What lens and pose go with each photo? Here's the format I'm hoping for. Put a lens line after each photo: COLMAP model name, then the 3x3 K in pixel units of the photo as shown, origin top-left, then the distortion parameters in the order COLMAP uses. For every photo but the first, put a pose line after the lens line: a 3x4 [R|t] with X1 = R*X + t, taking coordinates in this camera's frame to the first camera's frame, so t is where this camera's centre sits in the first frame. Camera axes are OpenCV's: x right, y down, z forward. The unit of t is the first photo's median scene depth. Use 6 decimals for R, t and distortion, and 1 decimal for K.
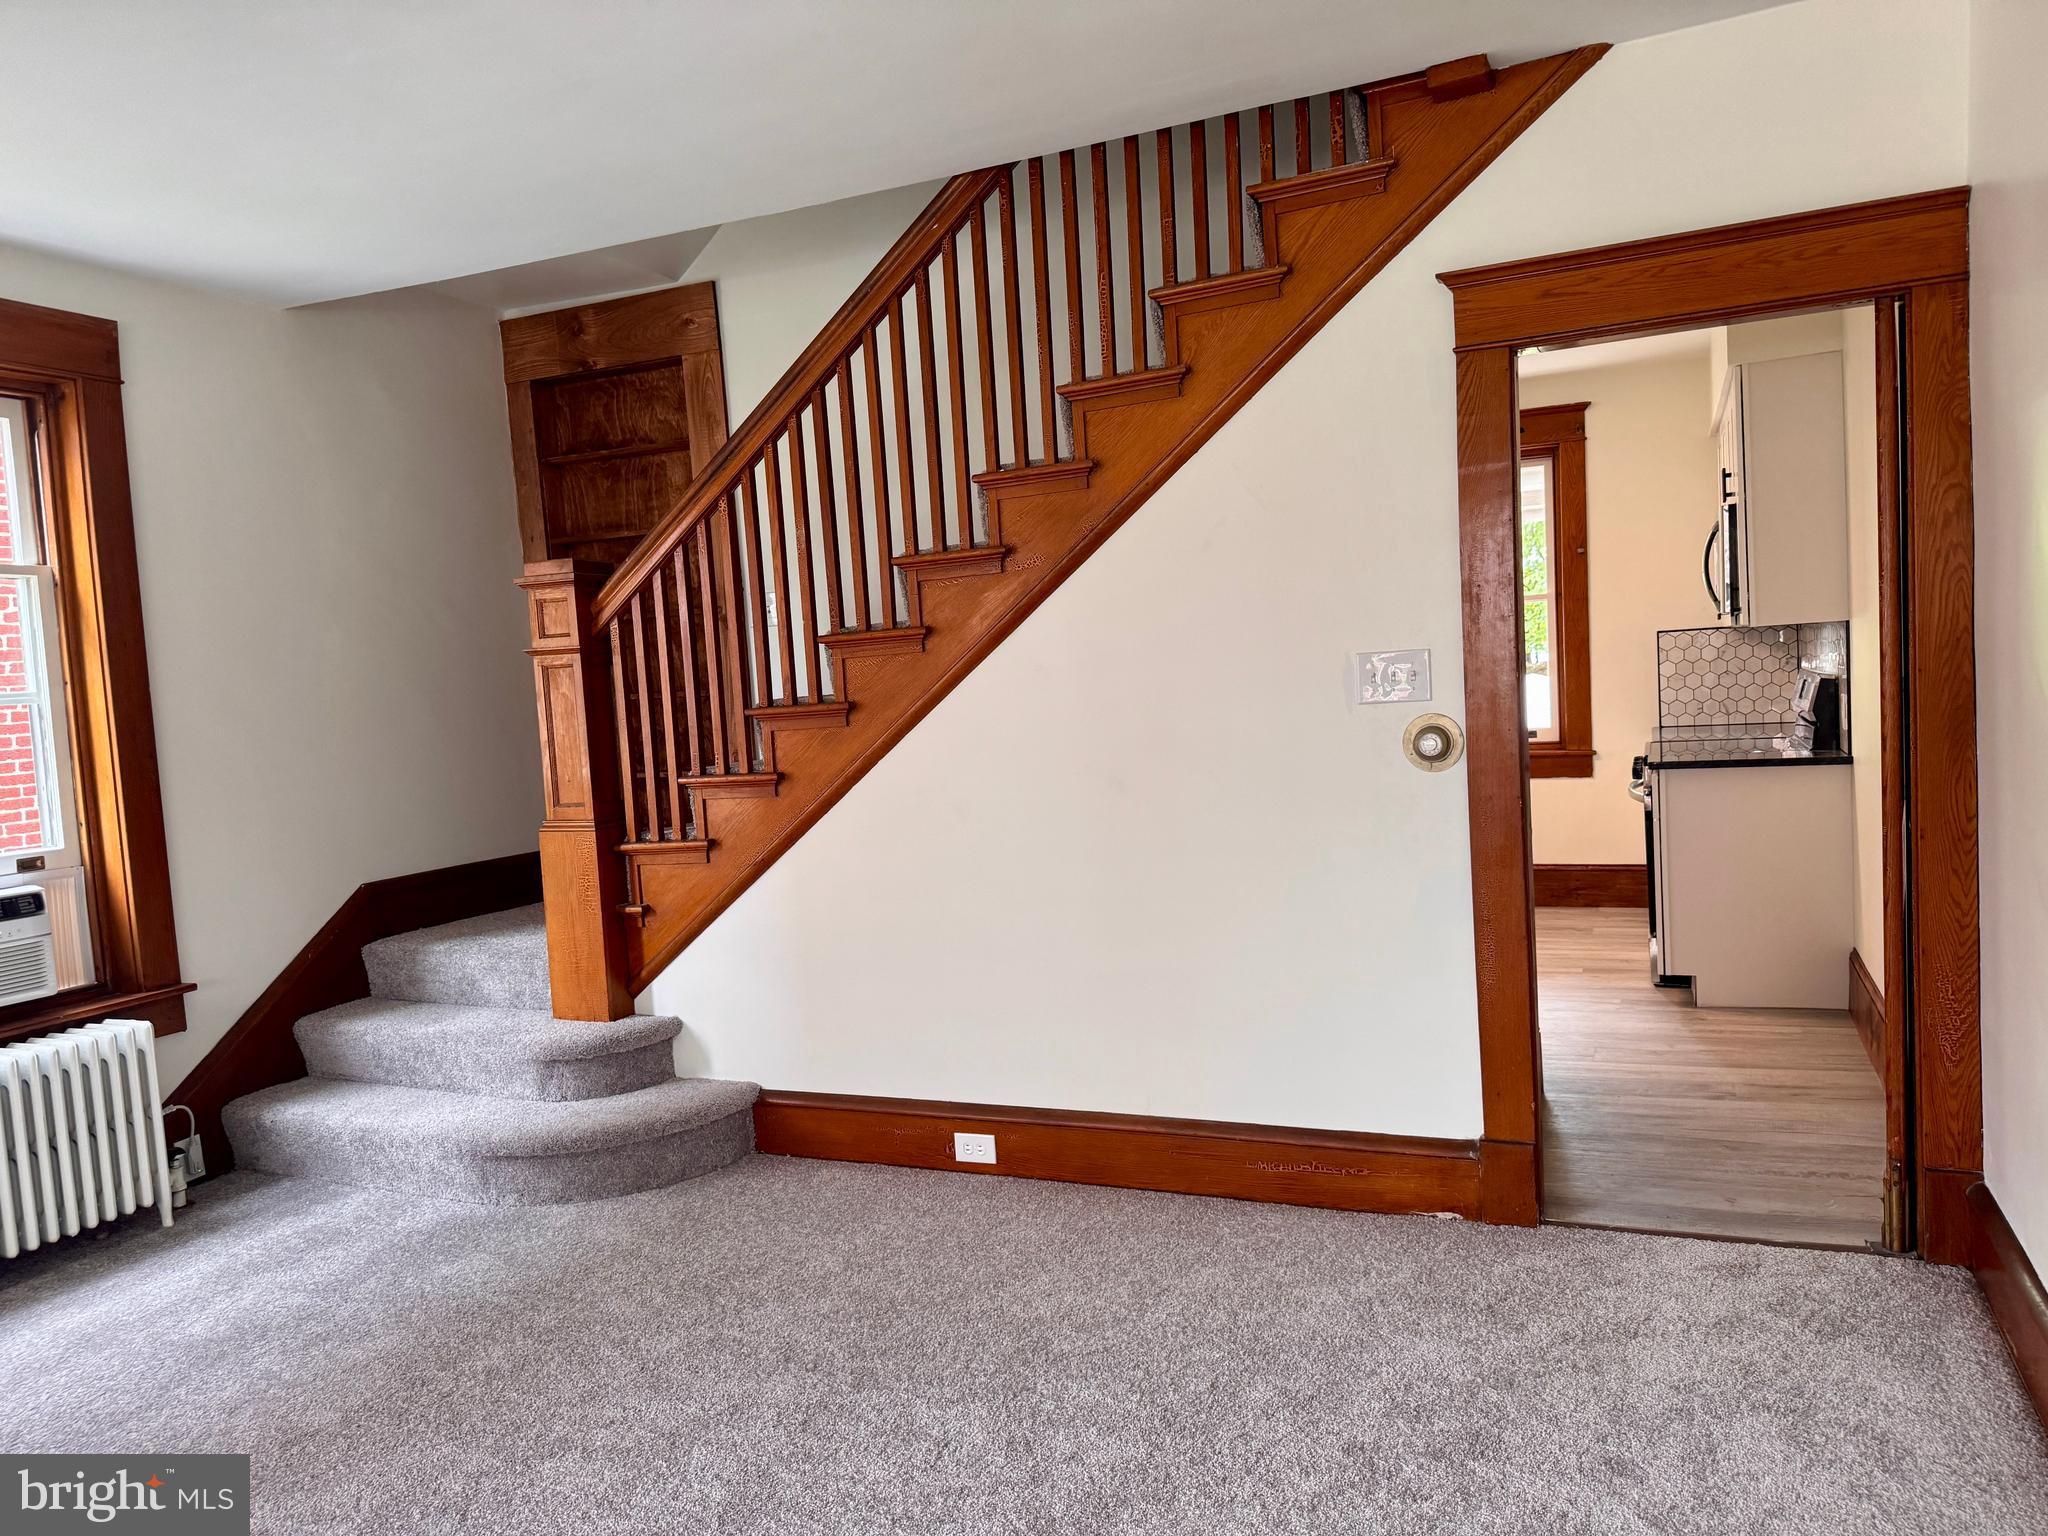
lens RADIAL K [[1579.2, 0, 972.7], [0, 1579.2, 777.8], [0, 0, 1]] dist [0.175903, -0.389490]
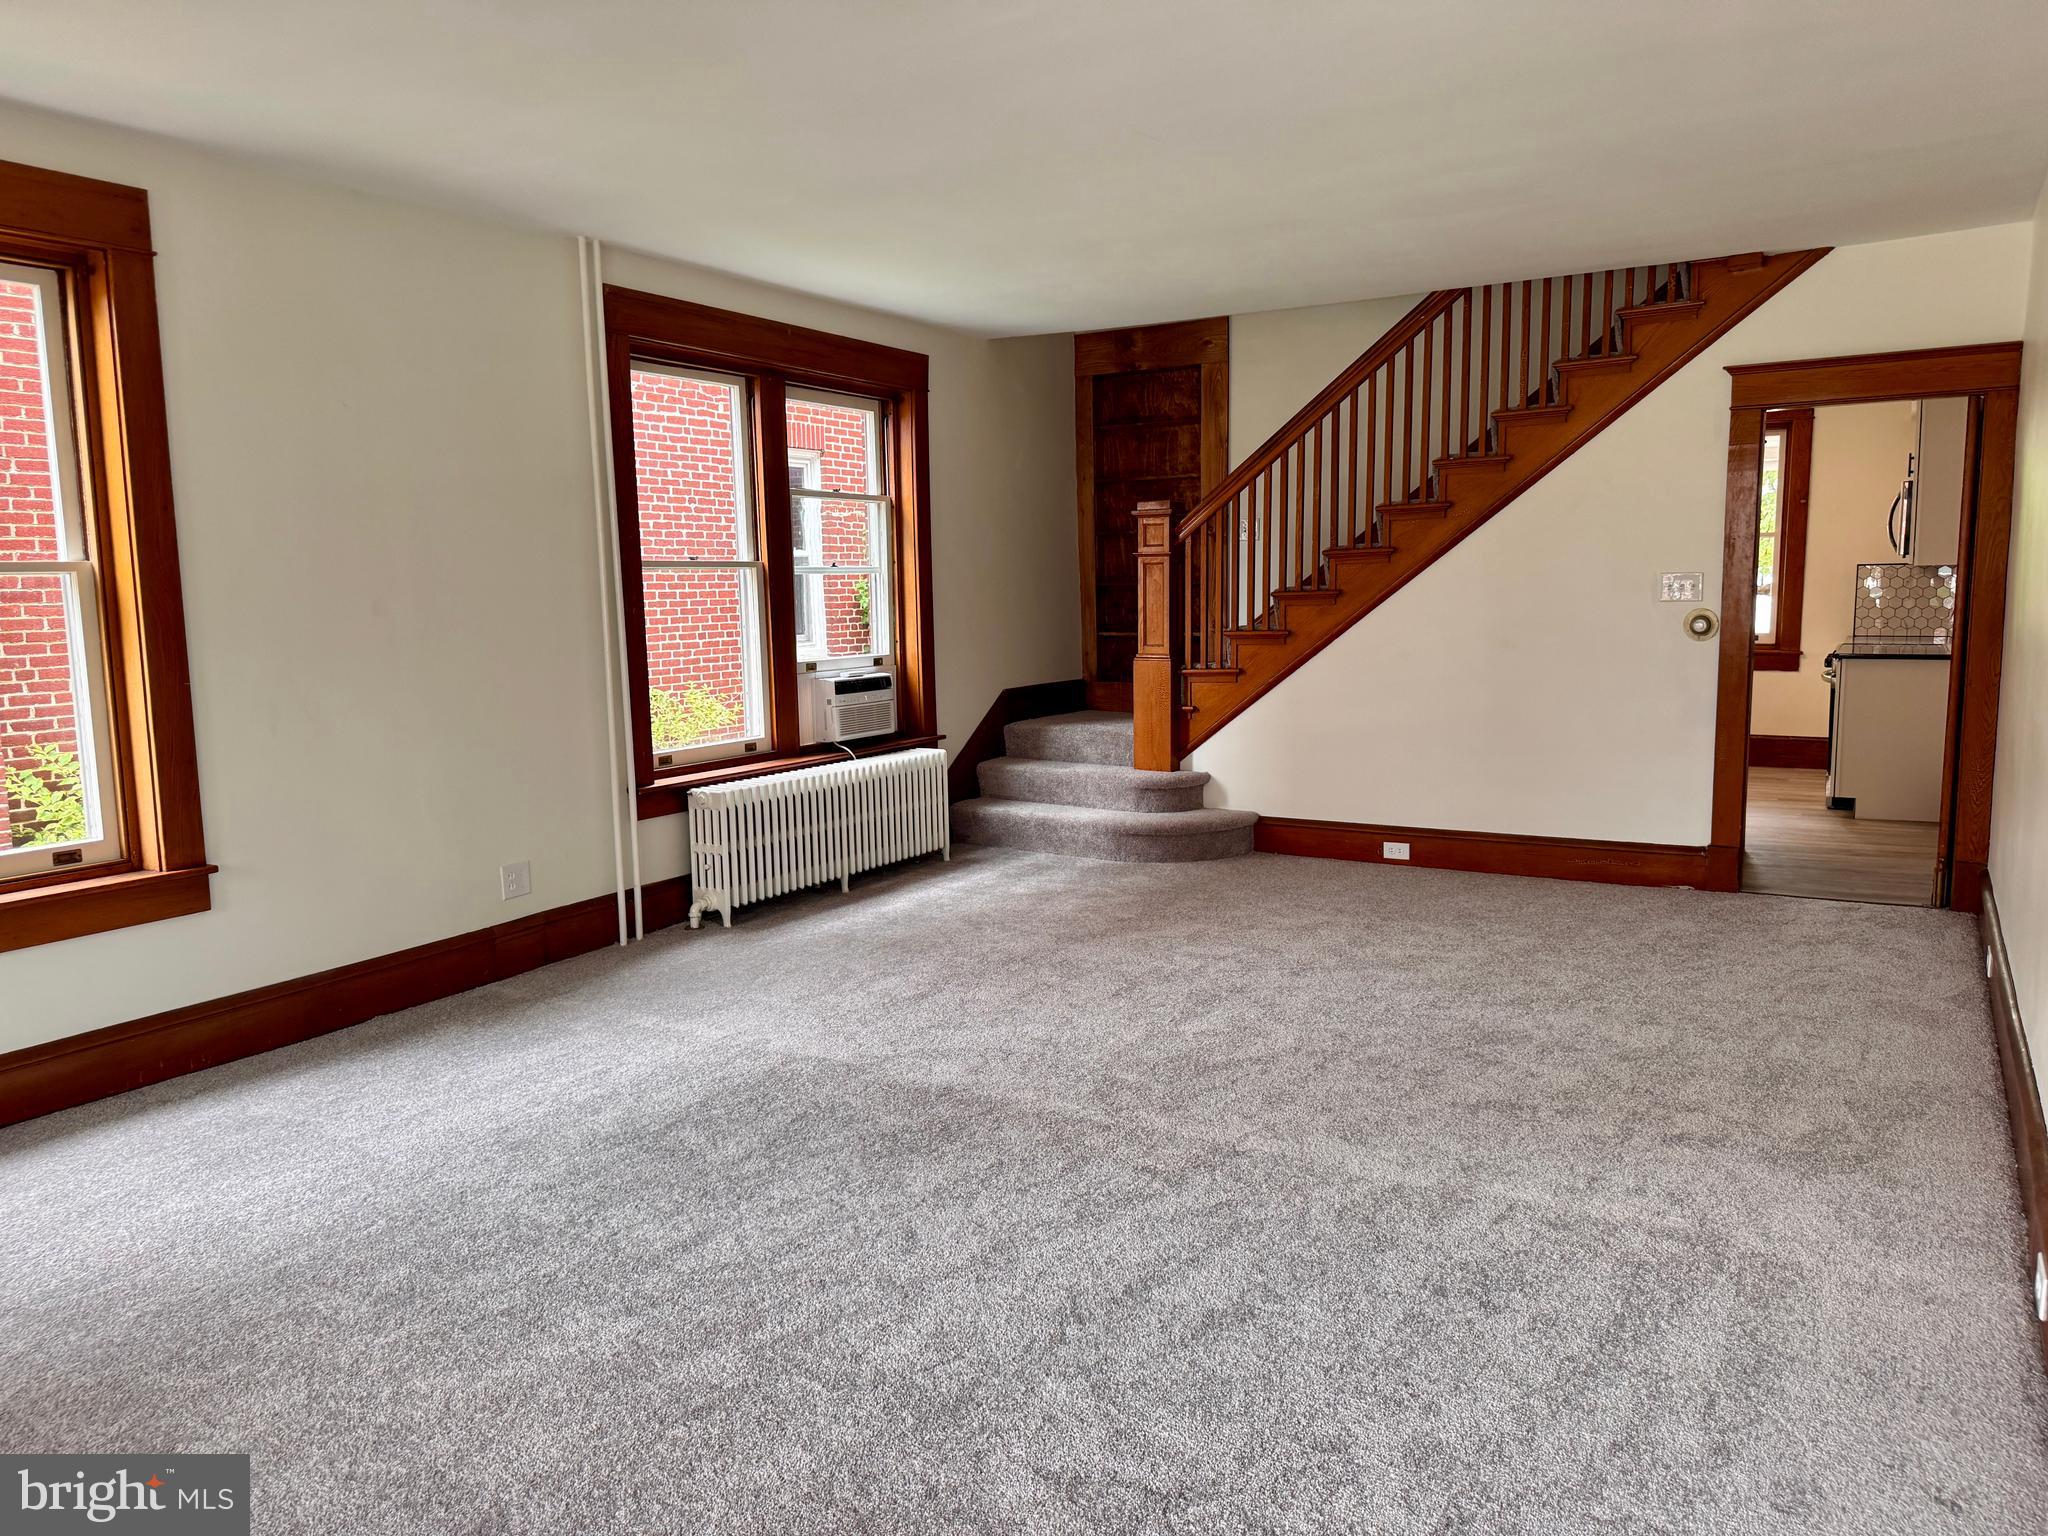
lens RADIAL K [[1438.3, 0, 1026.0], [0, 1438.3, 764.1], [0, 0, 1]] dist [0.146150, -0.263617]
pose [[0.991344, 0.057846, -0.117860, -0.201400], [-0.049784, 0.996287, 0.070240, 0.042976], [0.121486, -0.063764, 0.990543, -0.568344]]
